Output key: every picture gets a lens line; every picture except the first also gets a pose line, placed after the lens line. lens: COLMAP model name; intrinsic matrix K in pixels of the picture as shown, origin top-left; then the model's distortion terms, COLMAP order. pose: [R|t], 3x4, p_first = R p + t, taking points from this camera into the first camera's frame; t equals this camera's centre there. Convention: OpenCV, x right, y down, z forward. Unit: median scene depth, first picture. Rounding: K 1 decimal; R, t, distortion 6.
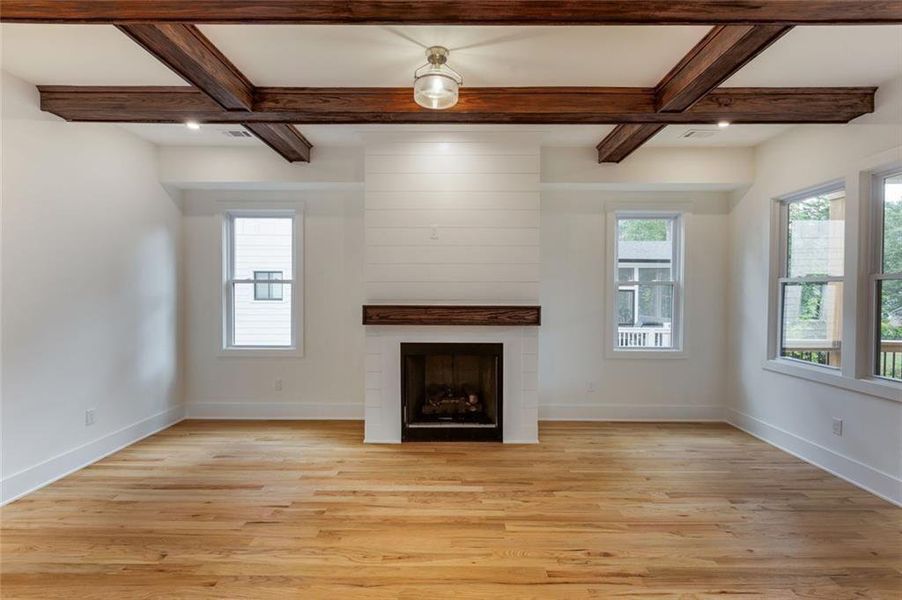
lens RADIAL K [[406.4, 0, 451.5], [0, 406.4, 299.0], [0, 0, 1]] dist [0.003162, -0.000613]
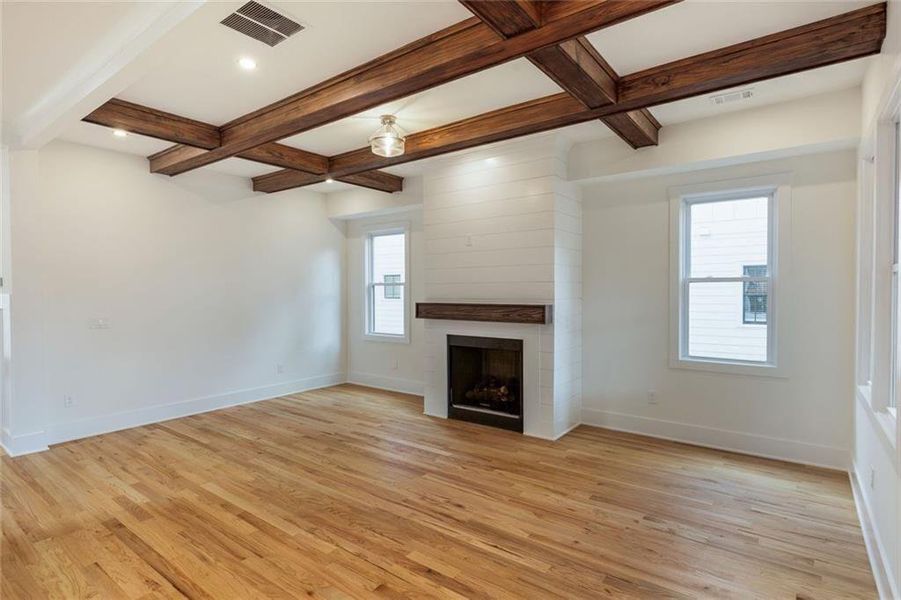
lens RADIAL K [[462.2, 0, 450.4], [0, 462.2, 298.6], [0, 0, 1]] dist [-0.004948, 0.002779]
pose [[0.799538, 0.004616, -0.600598, 0.726783], [-0.004797, 0.999988, 0.001299, 0.000594], [0.600597, 0.001843, 0.799550, -0.079680]]
